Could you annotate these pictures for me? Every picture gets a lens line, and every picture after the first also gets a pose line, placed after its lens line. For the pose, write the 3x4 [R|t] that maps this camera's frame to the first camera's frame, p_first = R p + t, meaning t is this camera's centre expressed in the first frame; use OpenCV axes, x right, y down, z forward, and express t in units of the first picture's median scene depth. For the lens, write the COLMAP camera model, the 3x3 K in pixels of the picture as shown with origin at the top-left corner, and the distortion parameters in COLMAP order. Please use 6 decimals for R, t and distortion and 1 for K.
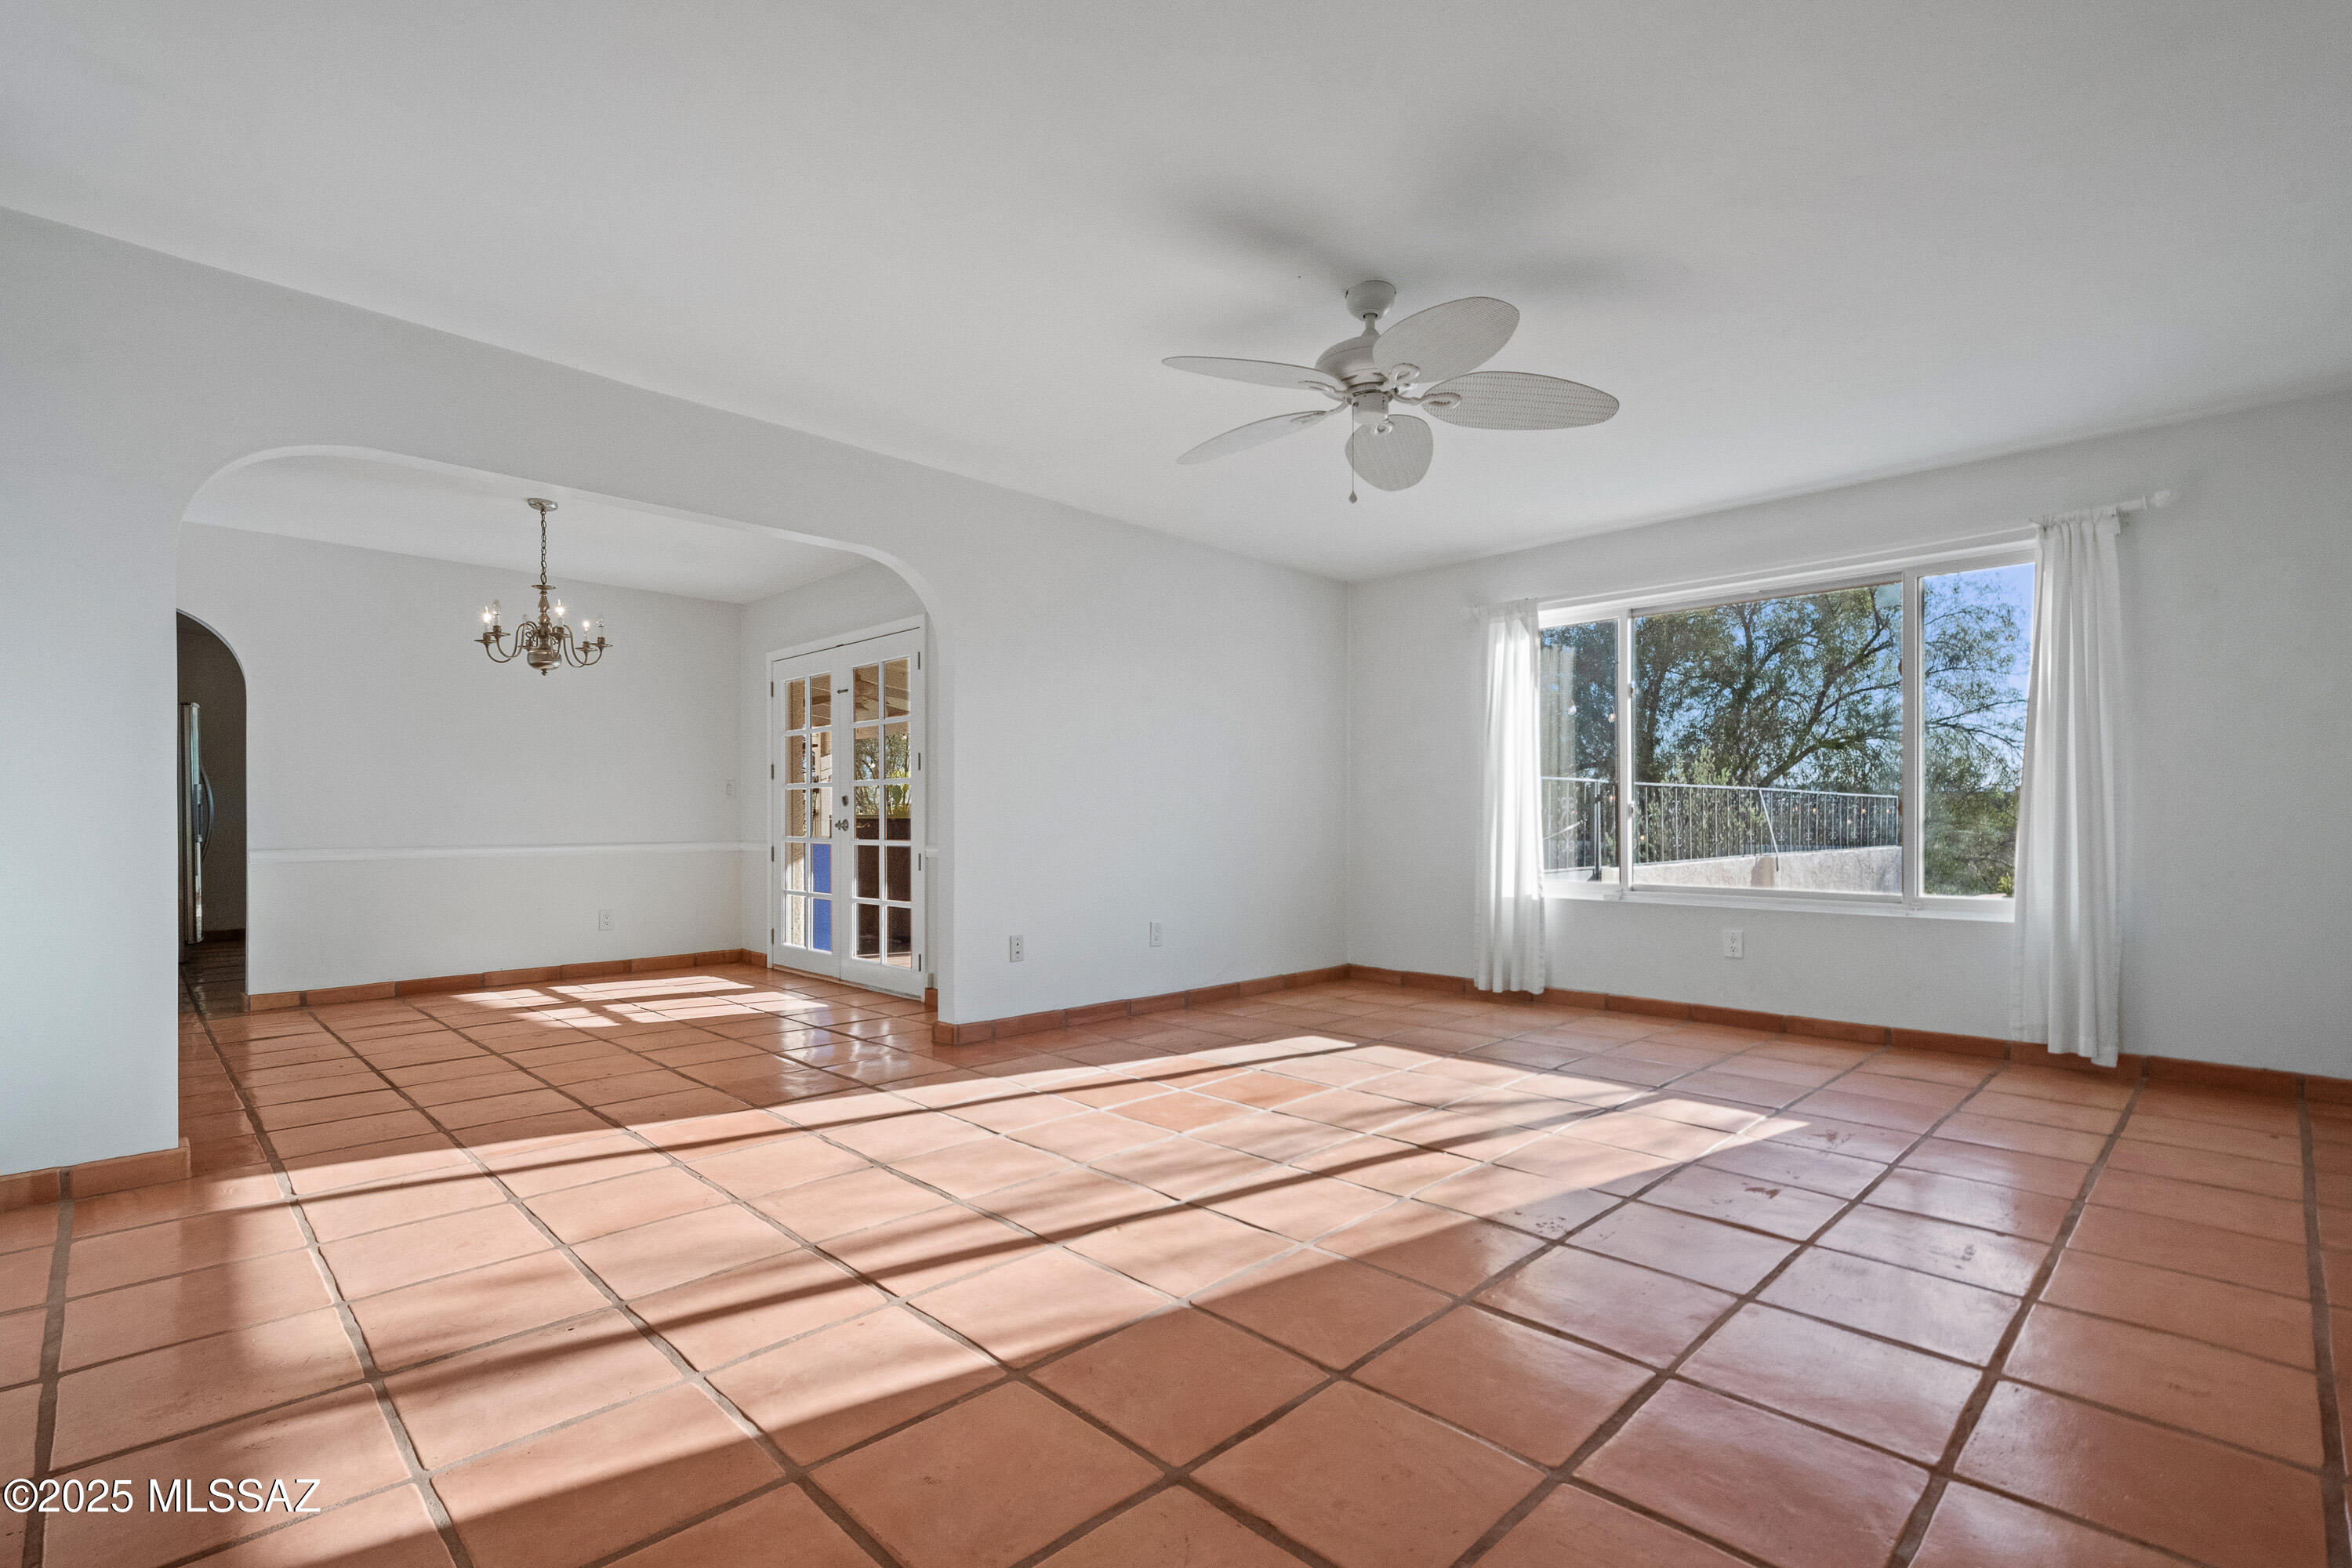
lens RADIAL K [[1065.8, 0, 1178.2], [0, 1065.8, 819.9], [0, 0, 1]] dist [0.002629, 0.000315]
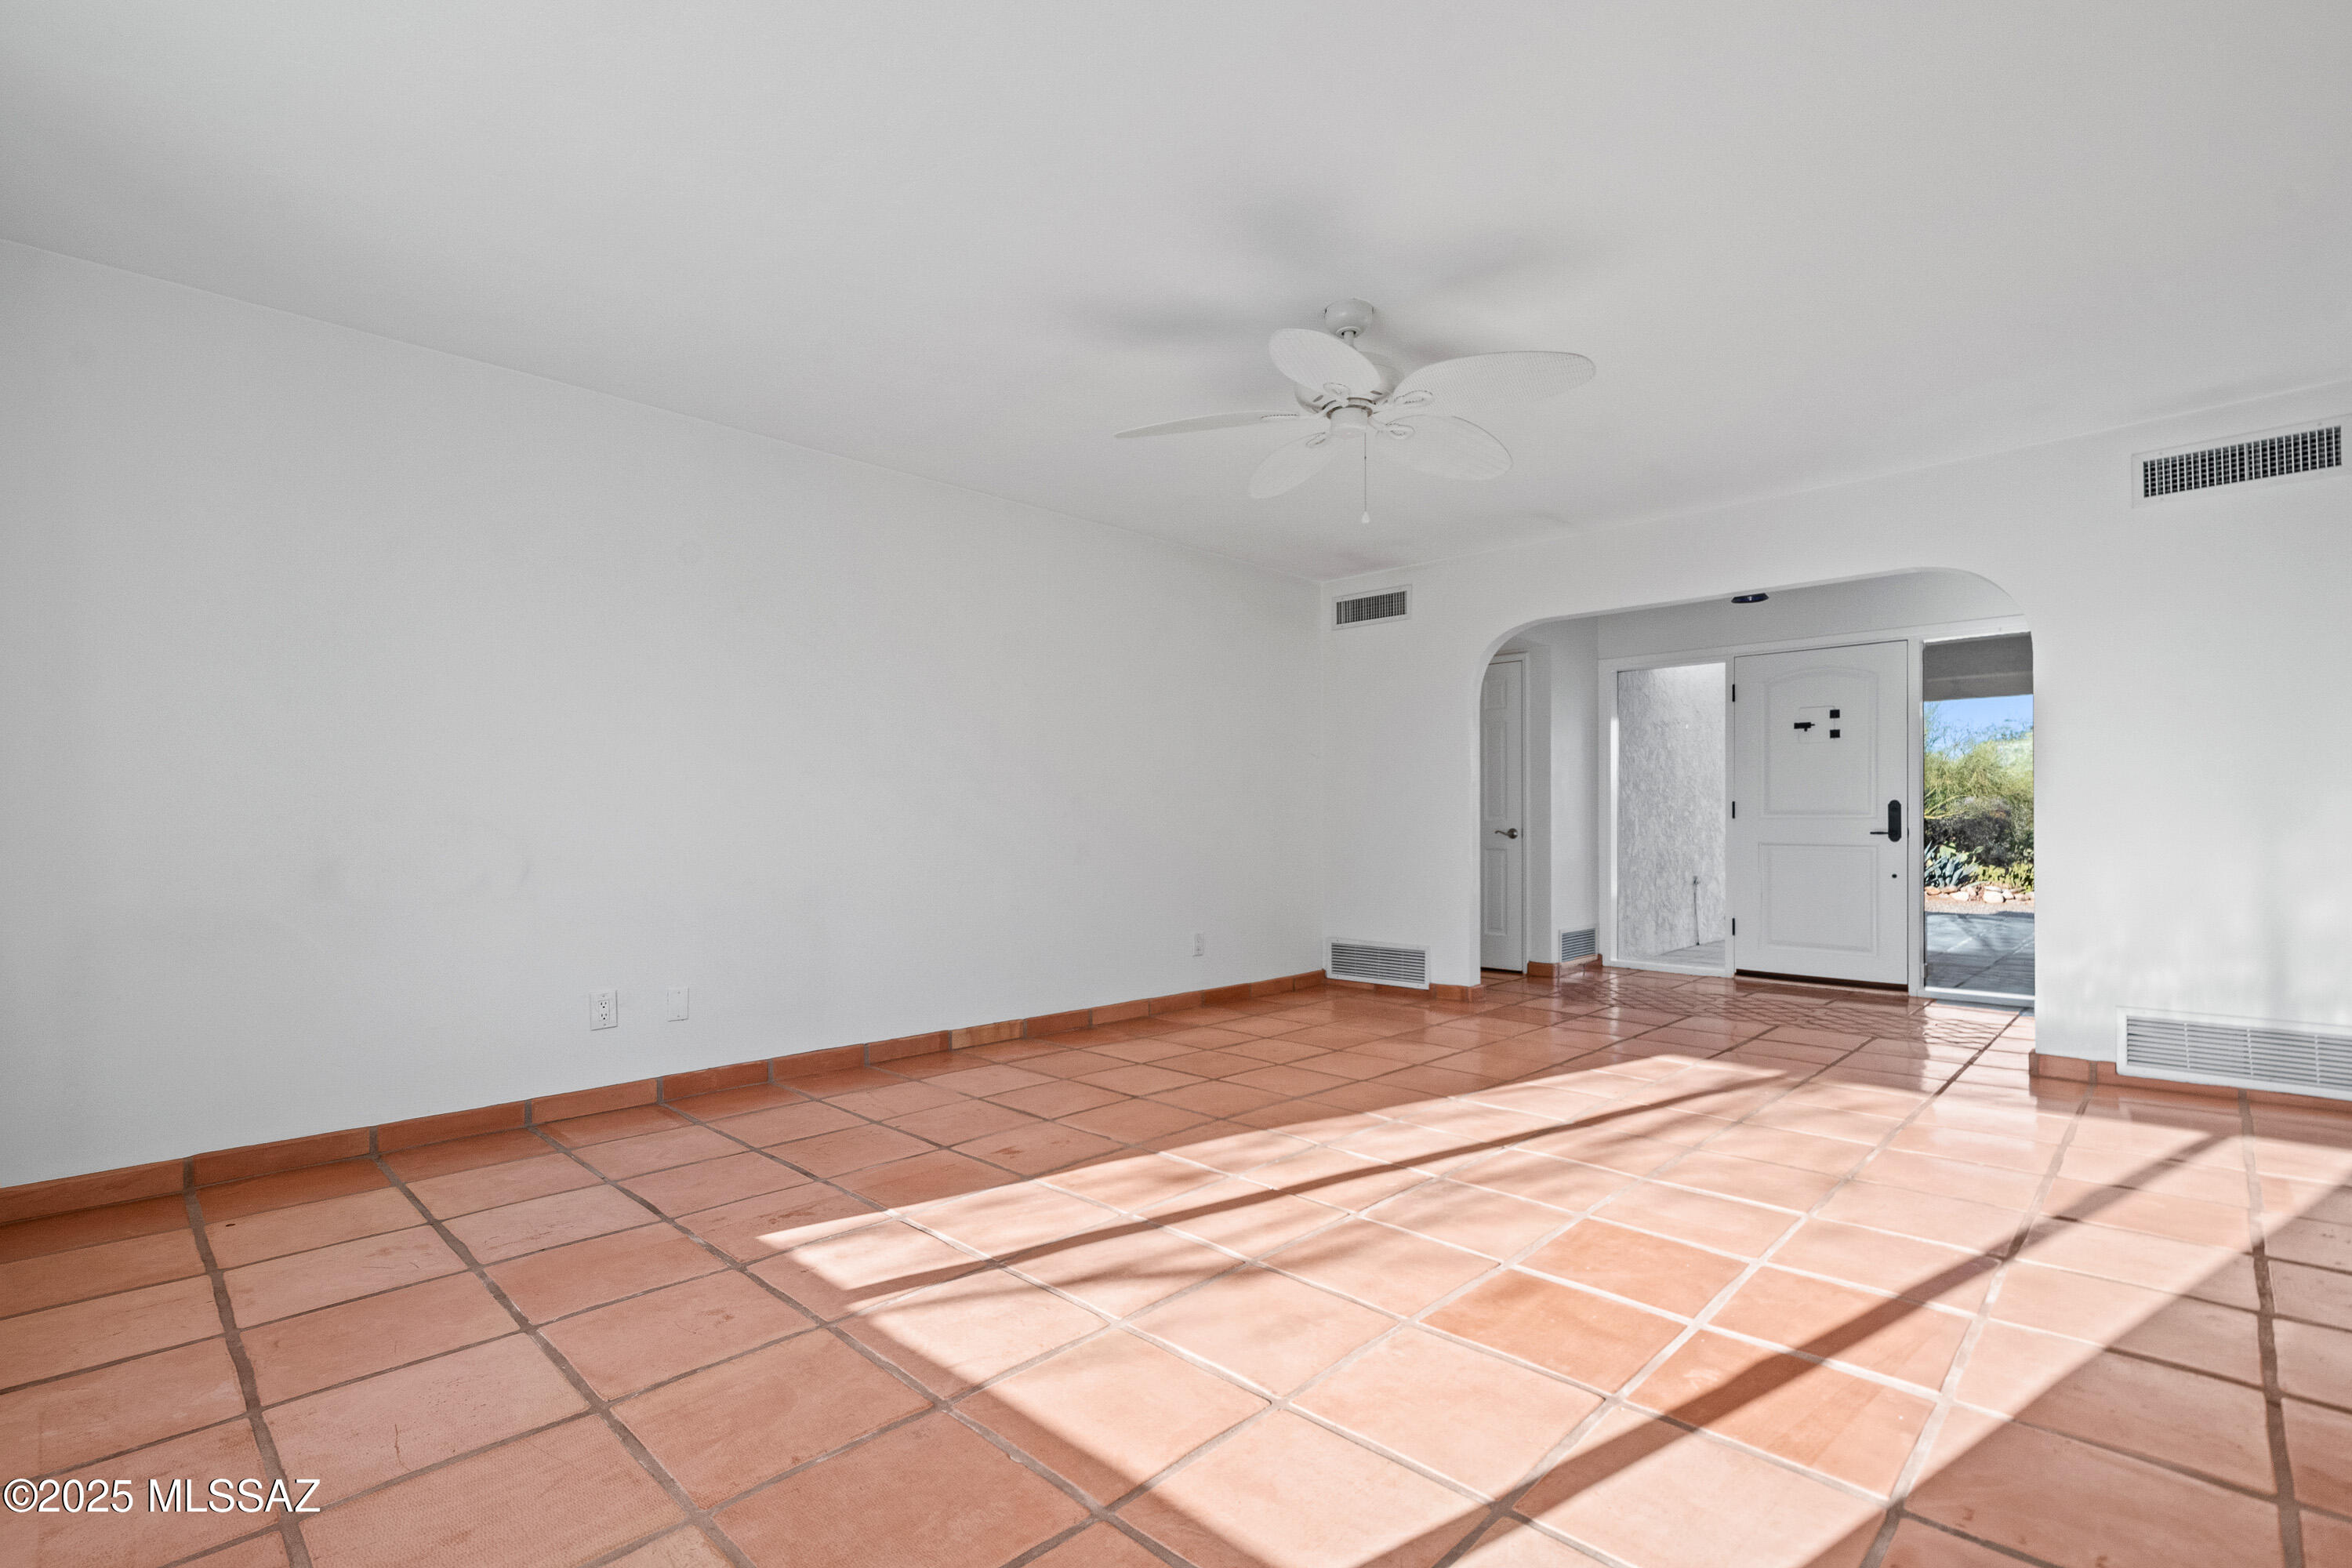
lens RADIAL K [[1065.8, 0, 1178.2], [0, 1065.8, 819.9], [0, 0, 1]] dist [0.002629, 0.000315]
pose [[-0.999552, -0.000023, -0.029914, 0.332542], [0.000087, 0.999993, -0.003670, -0.004031], [0.029914, -0.003671, -0.999546, 1.800729]]
